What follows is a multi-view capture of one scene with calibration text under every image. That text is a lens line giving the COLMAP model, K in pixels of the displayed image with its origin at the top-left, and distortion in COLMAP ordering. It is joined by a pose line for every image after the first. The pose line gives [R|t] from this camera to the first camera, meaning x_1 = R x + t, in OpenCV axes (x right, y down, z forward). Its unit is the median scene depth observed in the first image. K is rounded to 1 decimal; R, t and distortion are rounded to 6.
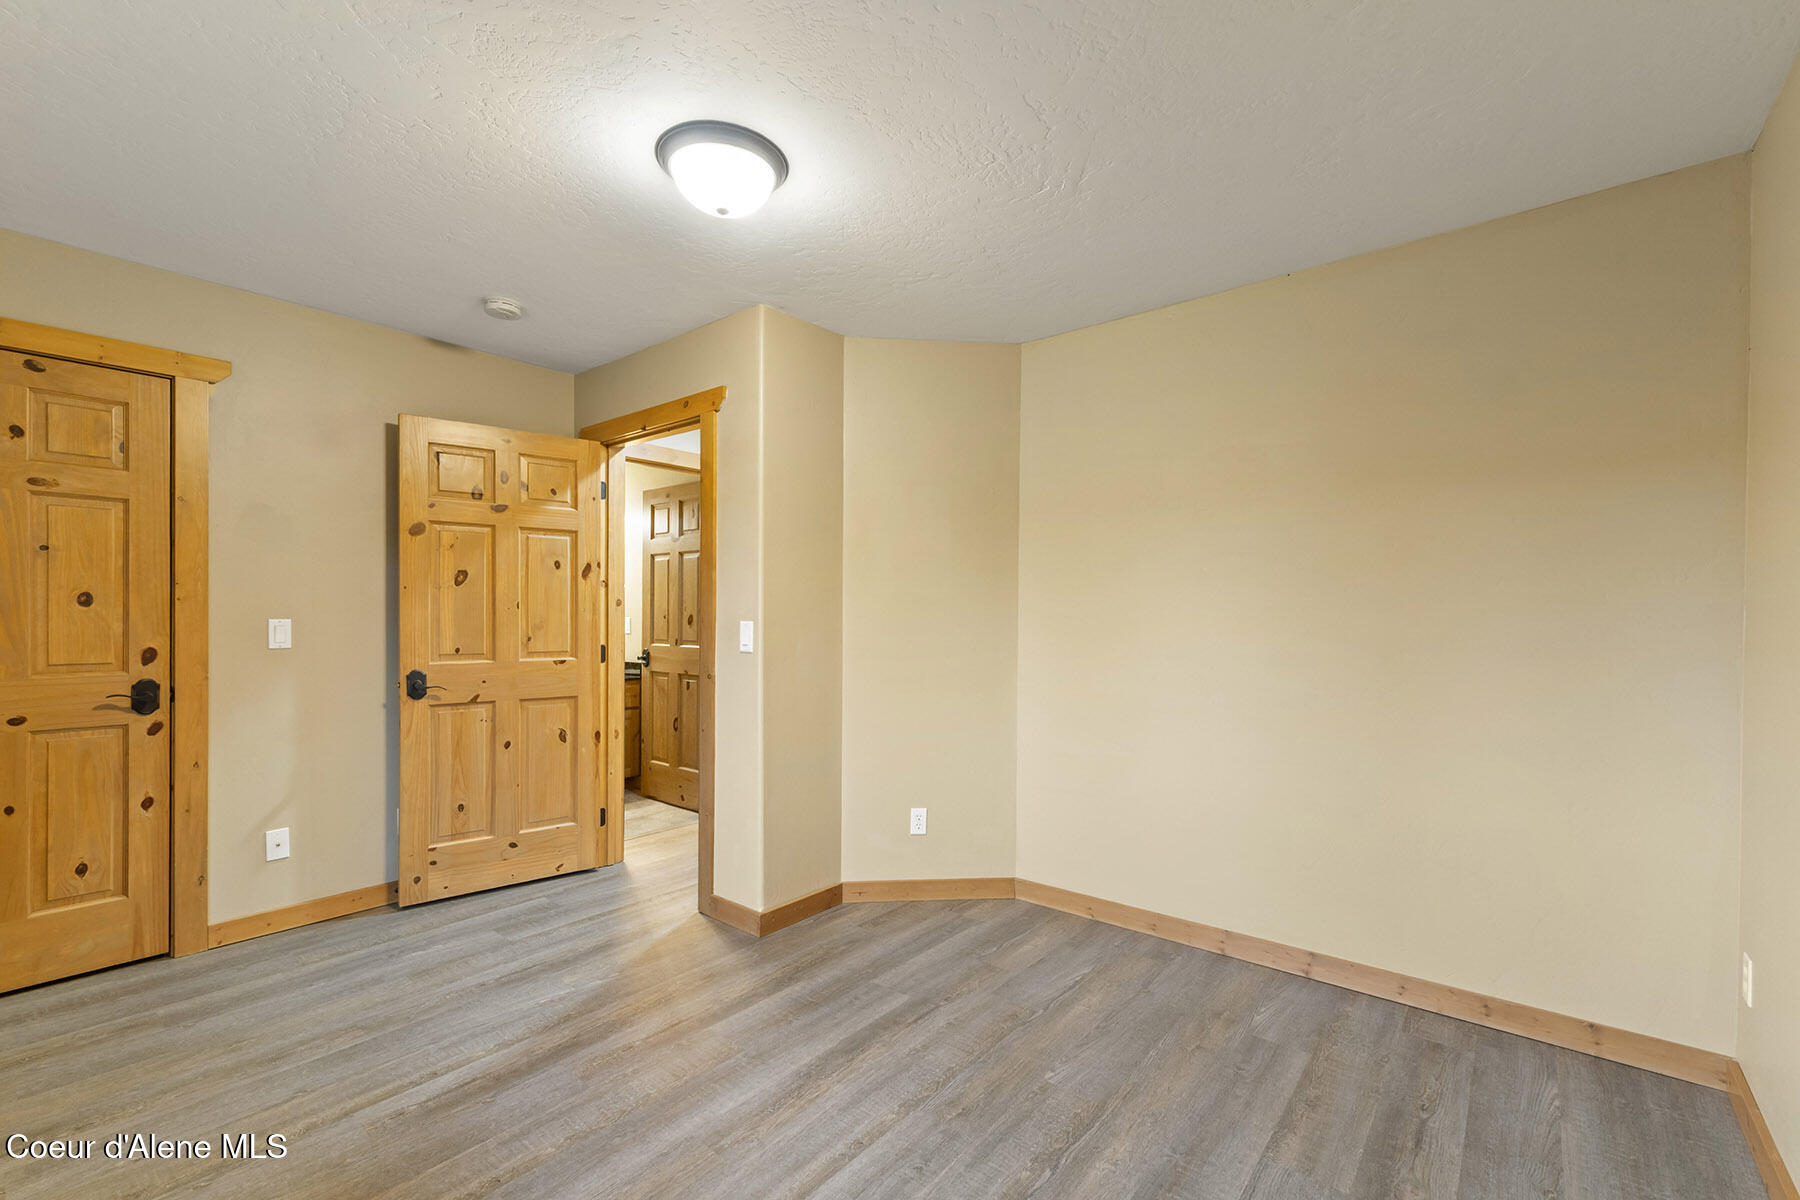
lens RADIAL K [[745.6, 0, 880.0], [0, 745.6, 607.2], [0, 0, 1]] dist [0.000107, -0.000065]
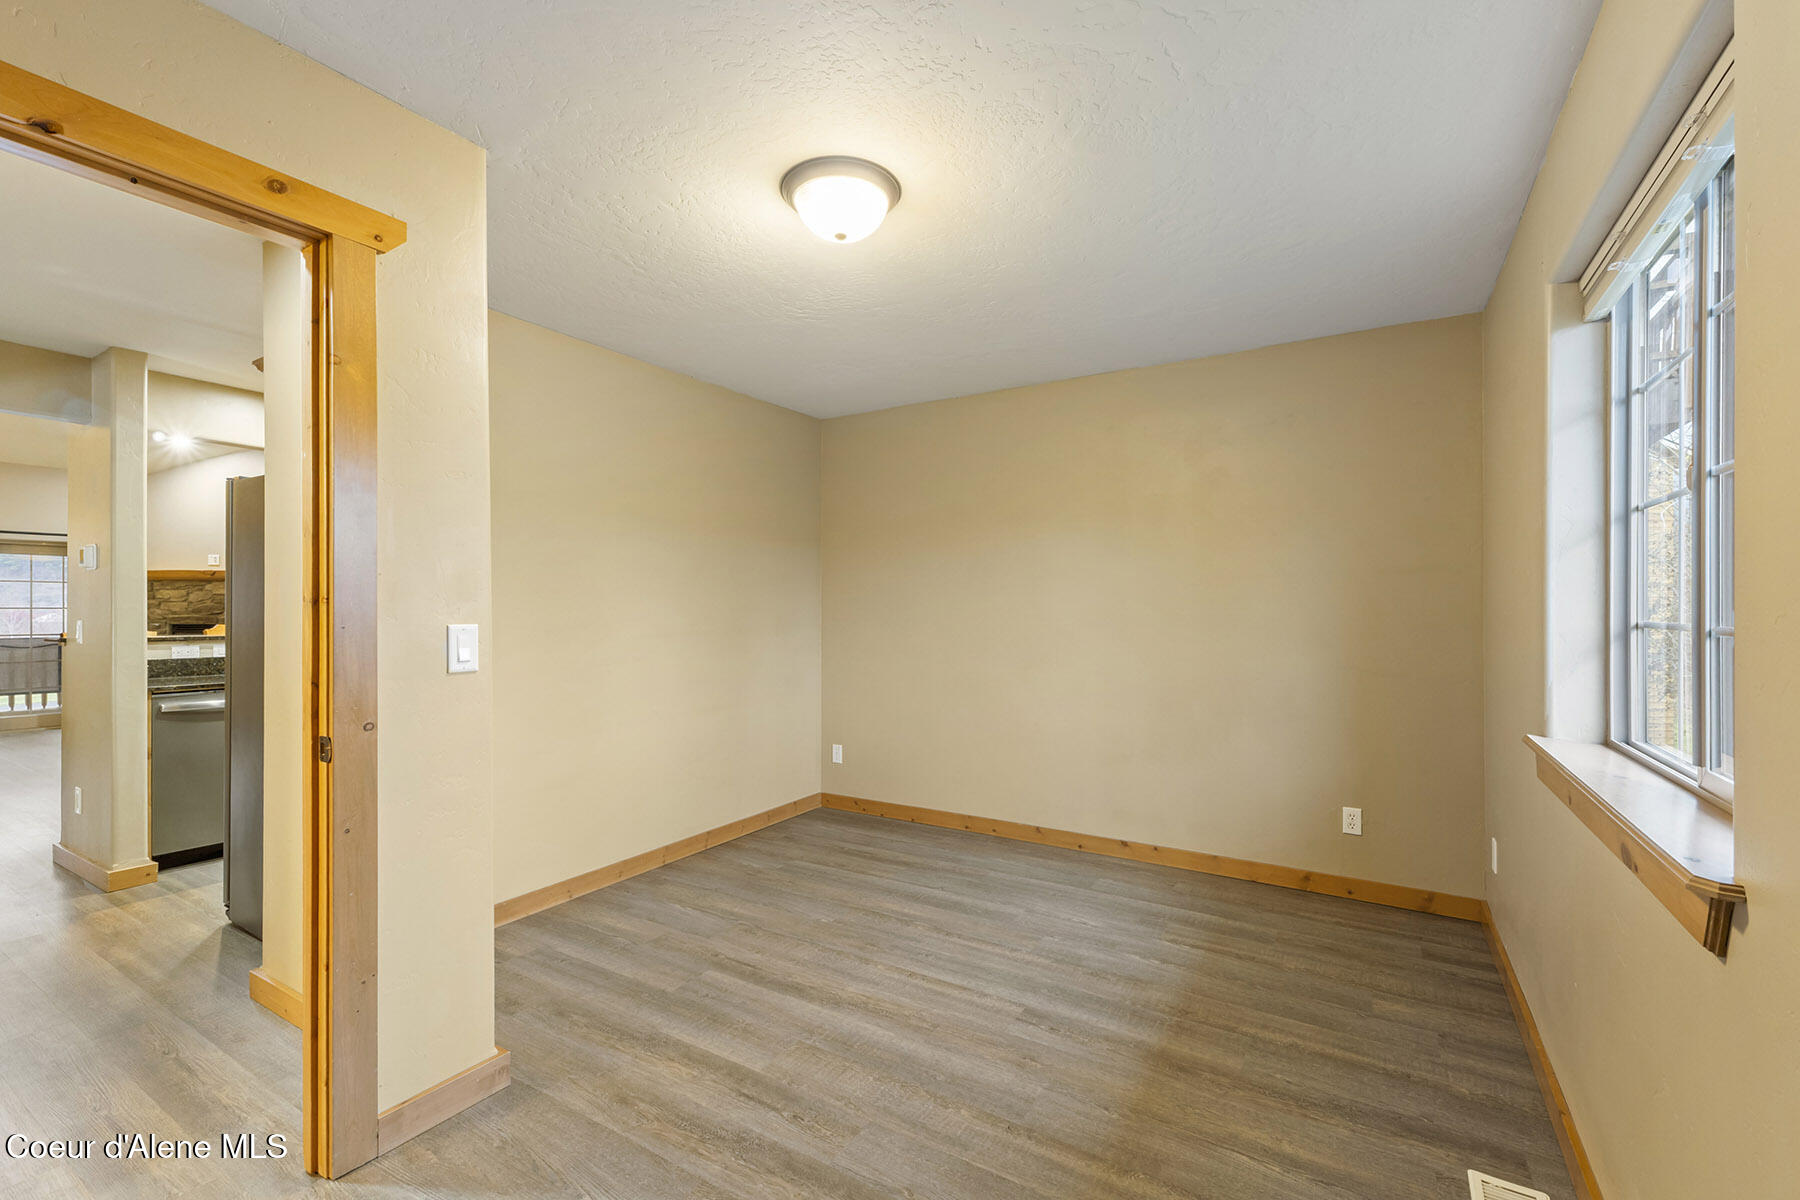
lens RADIAL K [[769.5, 0, 897.2], [0, 769.5, 601.1], [0, 0, 1]] dist [0.004794, -0.000121]
pose [[-0.136901, 0.001448, 0.990584, -1.285454], [-0.009265, 0.999953, -0.002742, -0.004850], [-0.990541, -0.009554, -0.136881, 1.052035]]
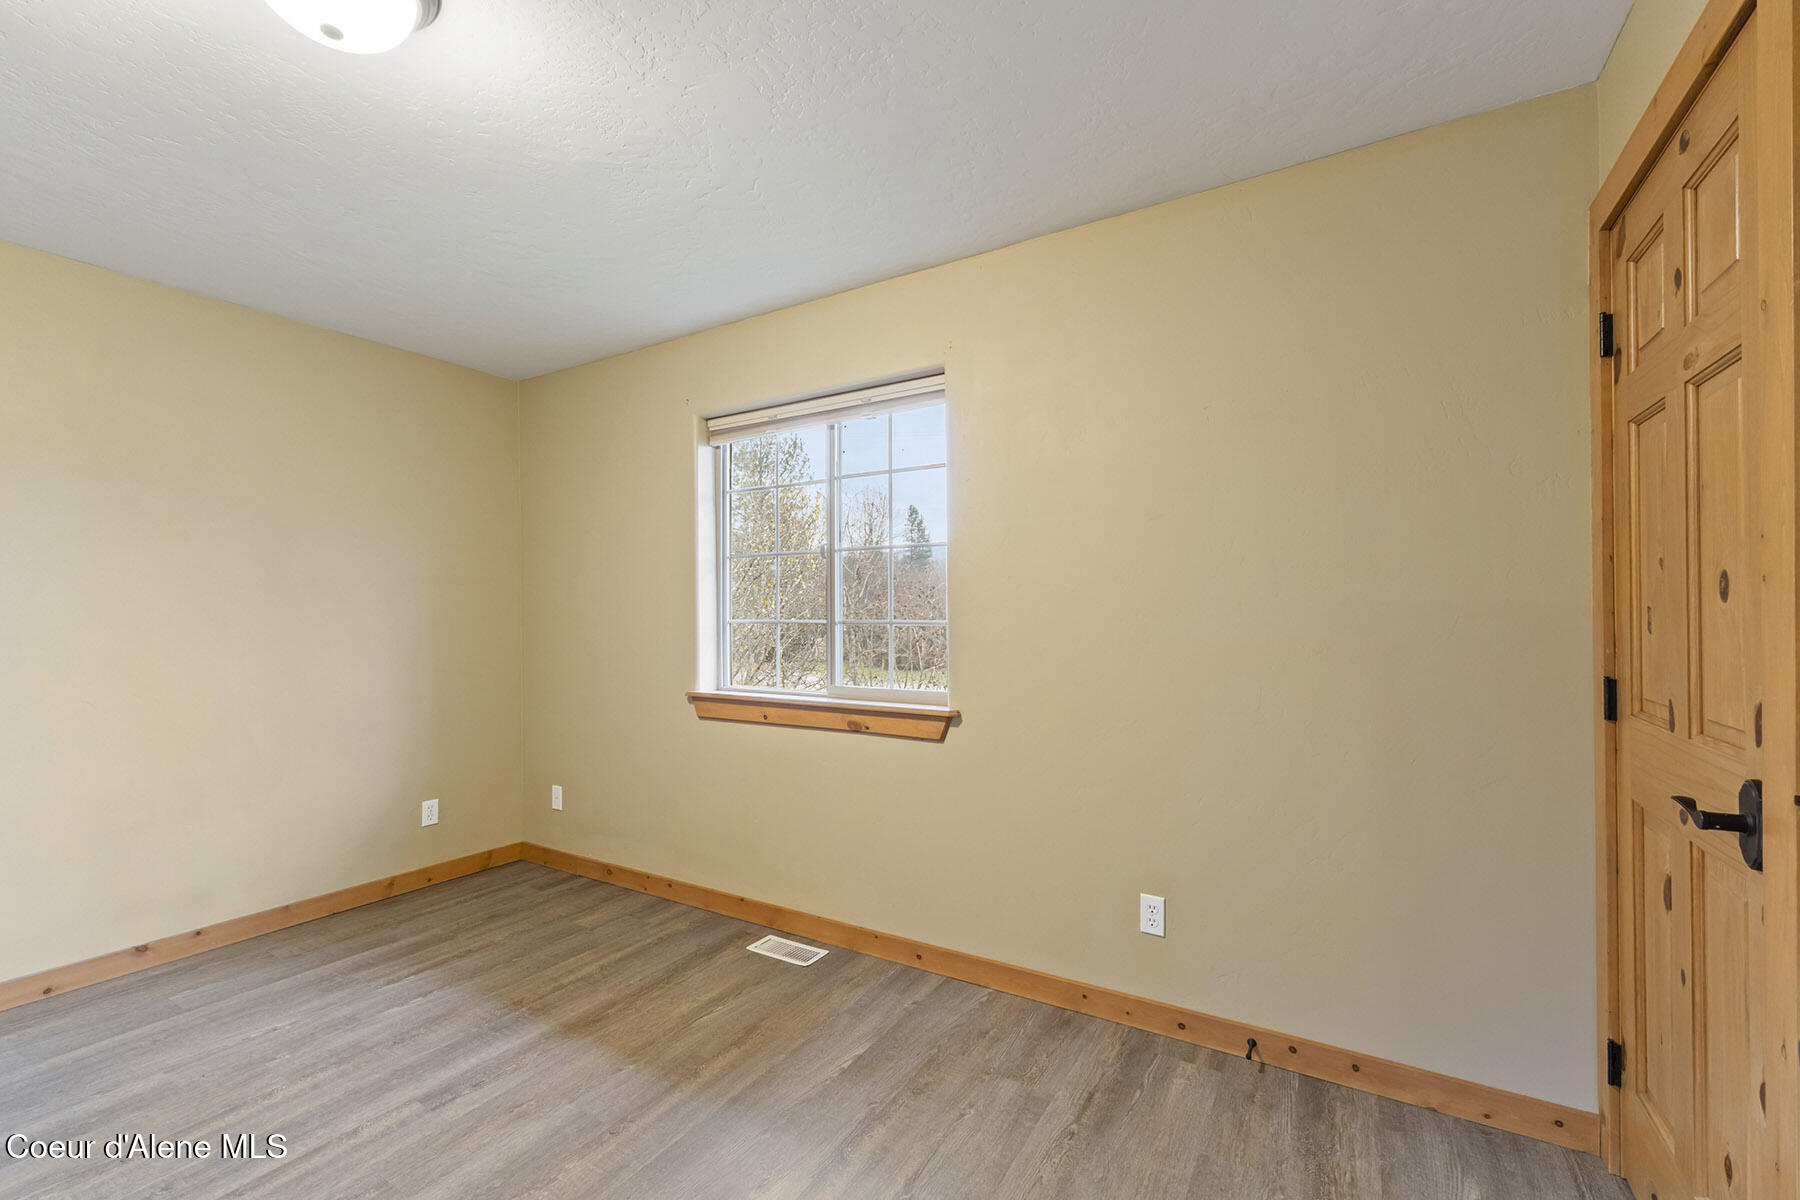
lens RADIAL K [[769.5, 0, 897.2], [0, 769.5, 601.1], [0, 0, 1]] dist [0.004794, -0.000121]
pose [[-0.987696, -0.005042, -0.156305, -0.591227], [-0.001339, 0.999716, -0.023786, 0.007936], [0.156381, -0.023284, -0.987422, 1.750584]]
